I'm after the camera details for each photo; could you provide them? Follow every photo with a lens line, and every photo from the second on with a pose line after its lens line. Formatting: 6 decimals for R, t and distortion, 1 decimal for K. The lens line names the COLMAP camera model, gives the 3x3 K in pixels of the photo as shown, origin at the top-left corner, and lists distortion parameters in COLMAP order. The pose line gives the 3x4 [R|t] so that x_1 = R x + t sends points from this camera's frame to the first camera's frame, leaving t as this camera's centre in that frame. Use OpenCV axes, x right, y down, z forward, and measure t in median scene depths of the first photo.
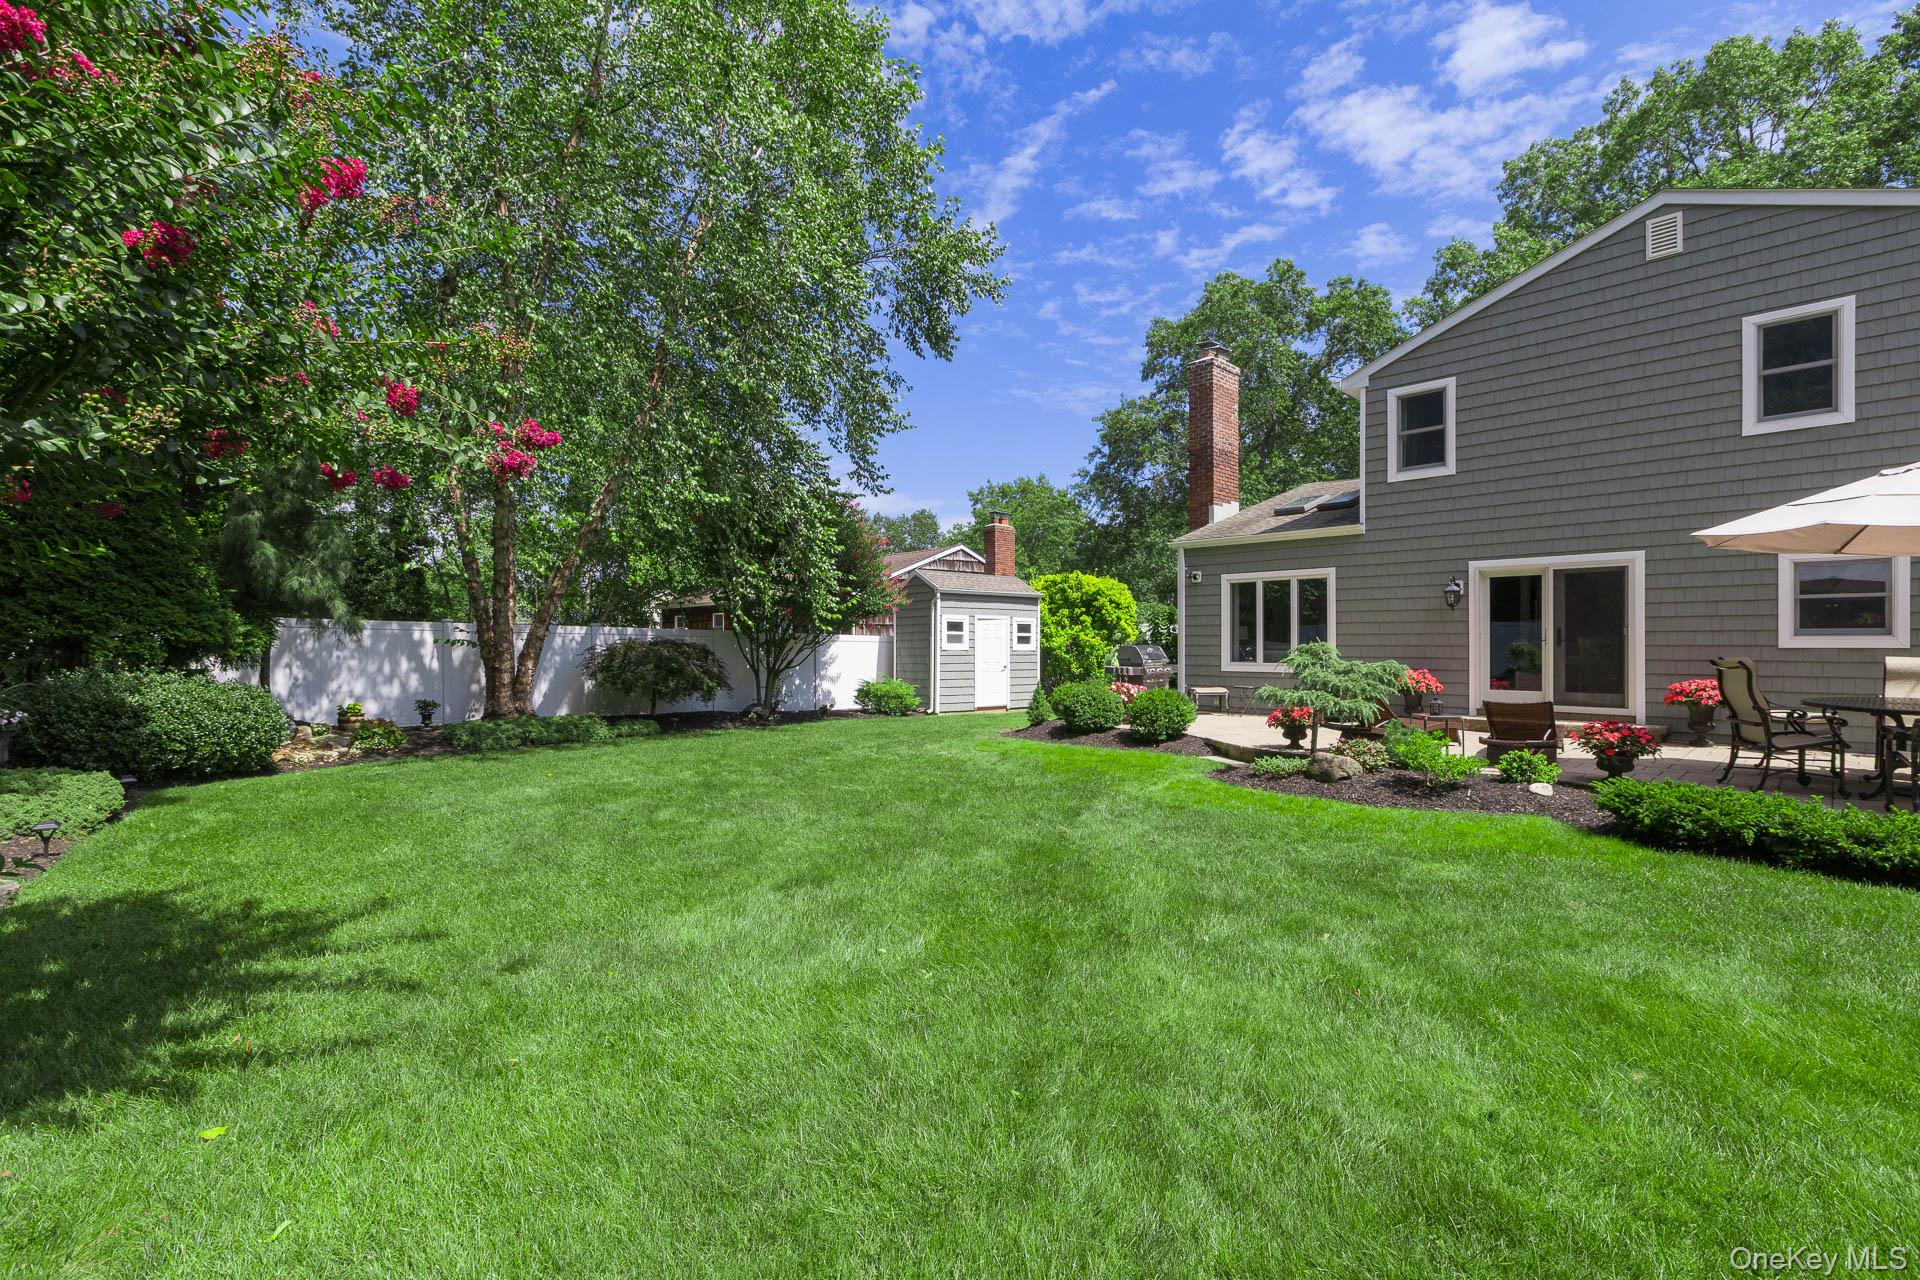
lens RADIAL K [[853.0, 0, 961.0], [0, 853.0, 644.7], [0, 0, 1]] dist [0.002672, -0.001191]
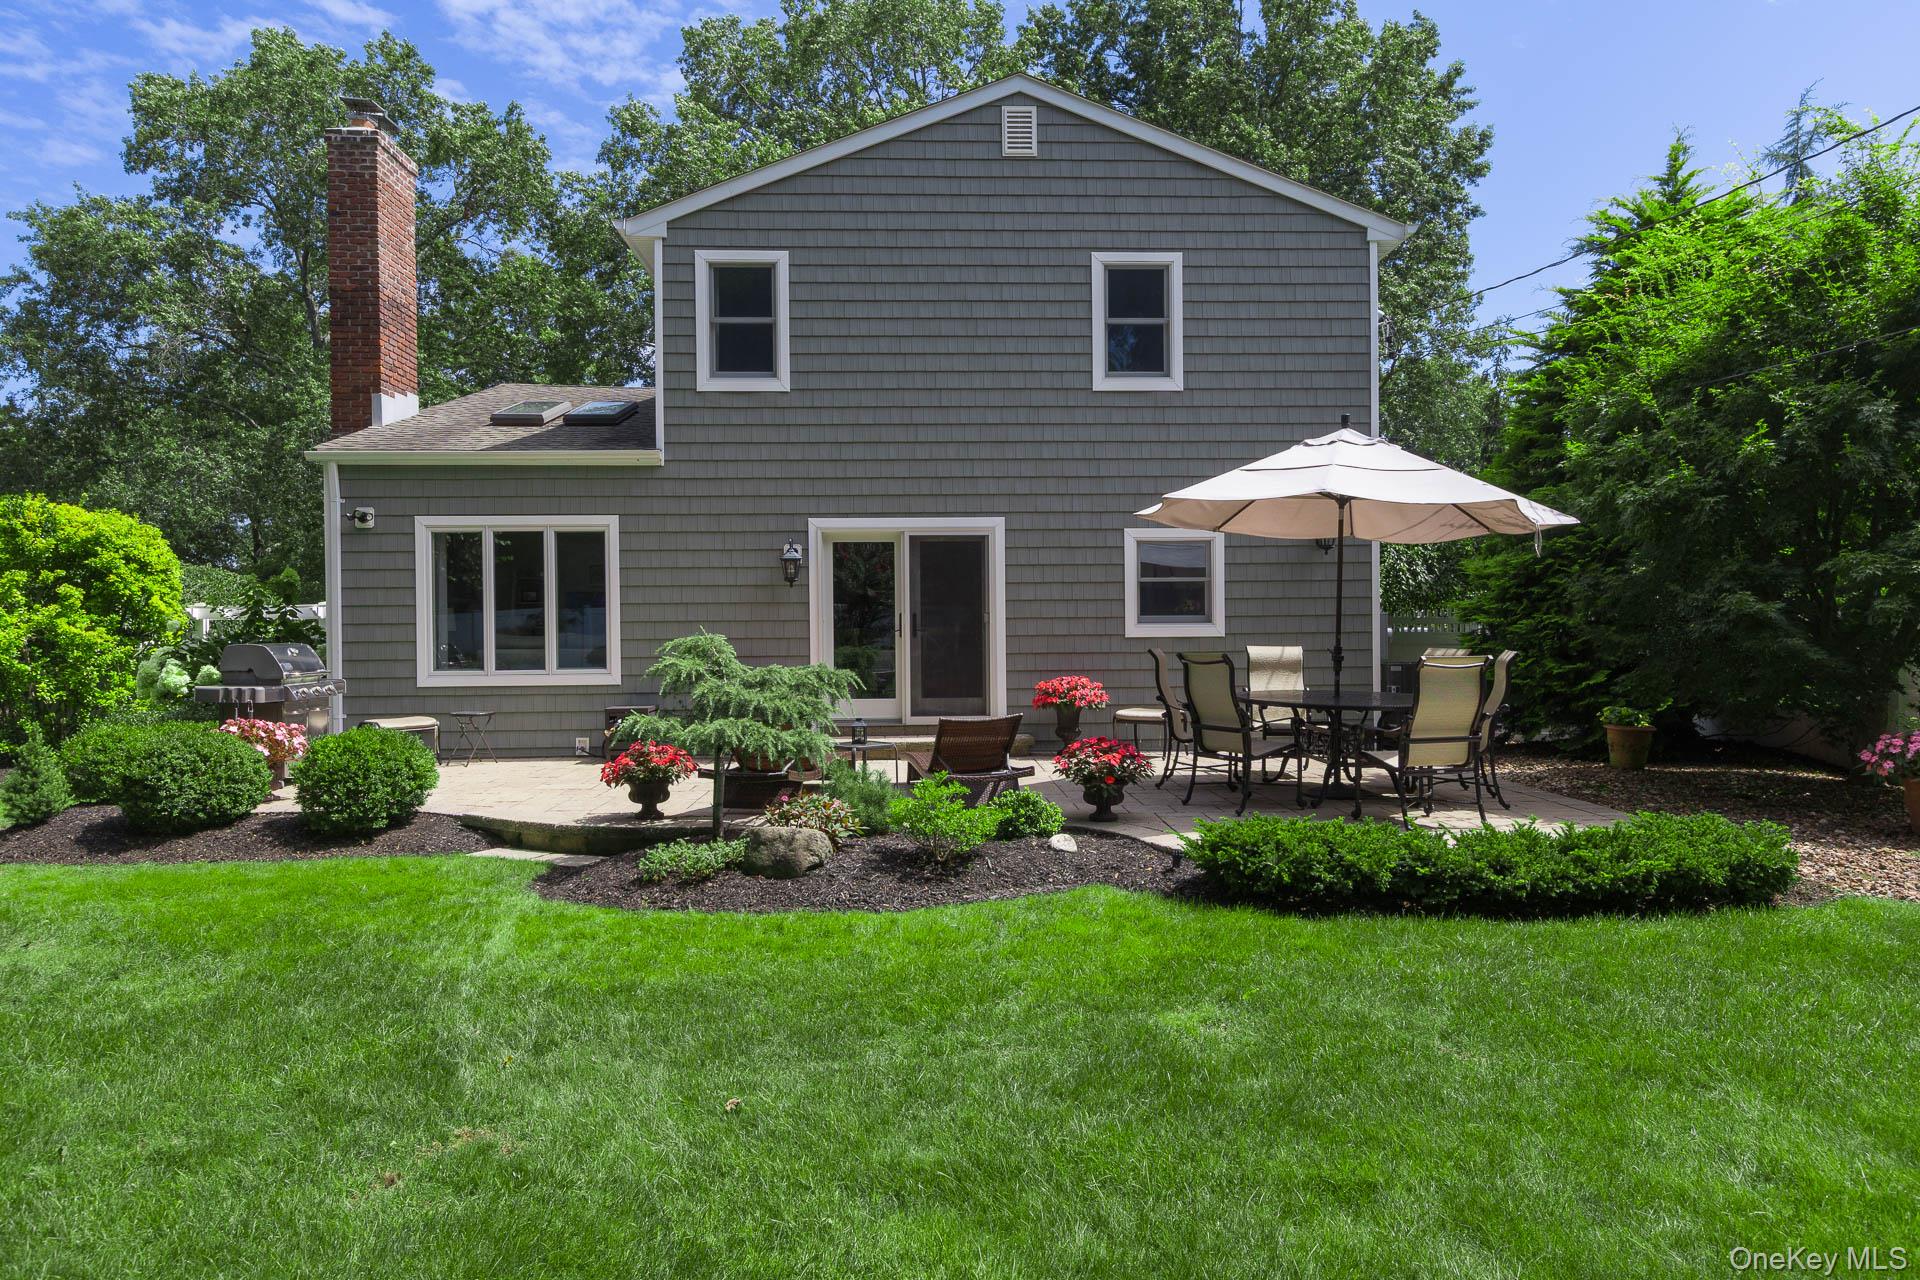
lens RADIAL K [[1206.2, 0, 962.3], [0, 1206.2, 640.0], [0, 0, 1]] dist [-0.001076, 0.002647]
pose [[0.661887, -0.009387, 0.749545, -0.063354], [0.008873, 0.999950, 0.004688, -0.000812], [-0.749551, 0.003548, 0.661937, 0.237383]]
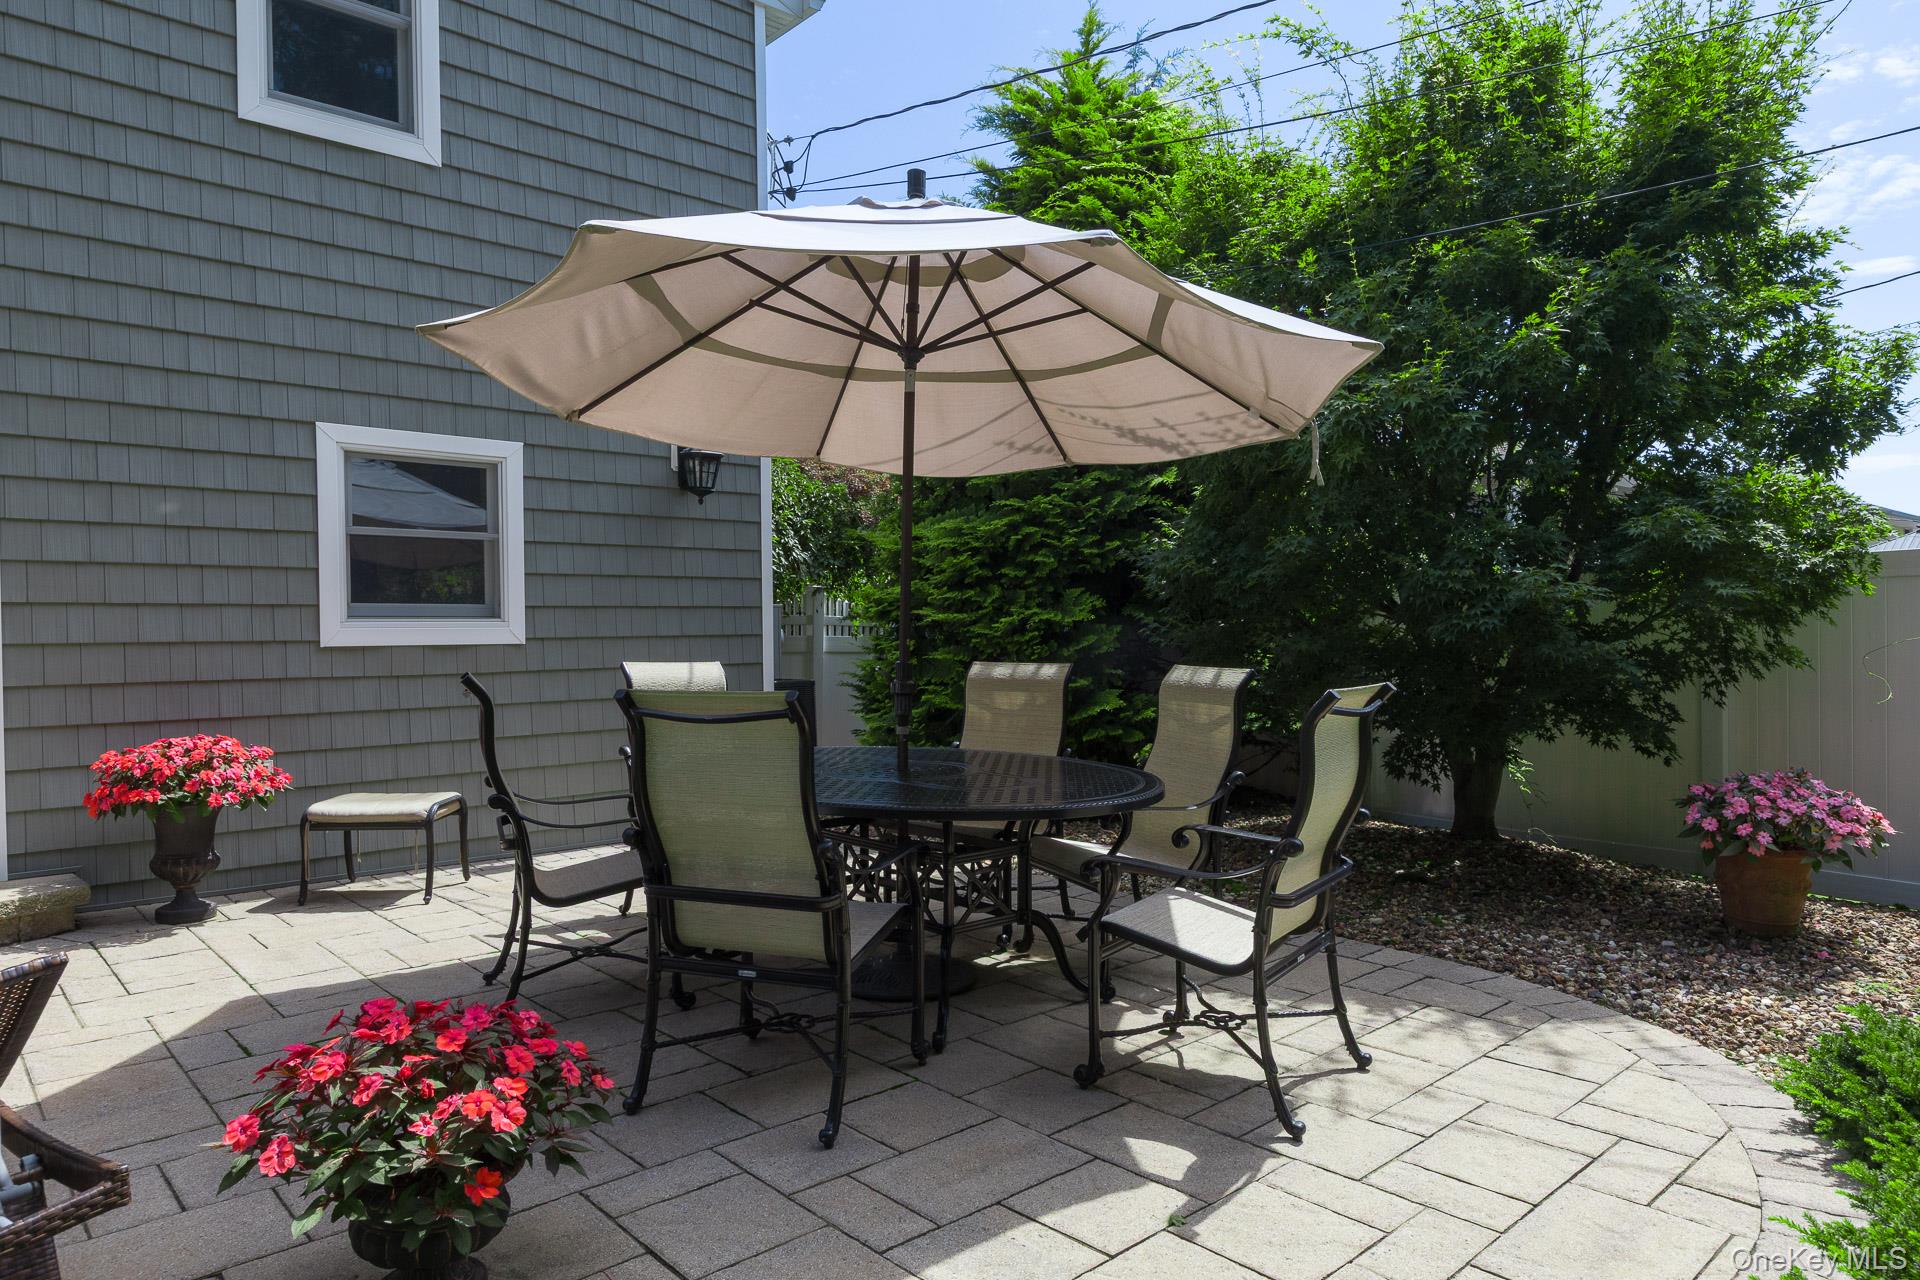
lens RADIAL K [[1206.2, 0, 976.7], [0, 1206.2, 644.5], [0, 0, 1]] dist [-0.001076, 0.002647]
pose [[0.016281, -0.011100, 0.999806, 0.282009], [0.010988, 0.999880, 0.010922, -0.000377], [-0.999807, 0.010808, 0.016401, 0.515467]]
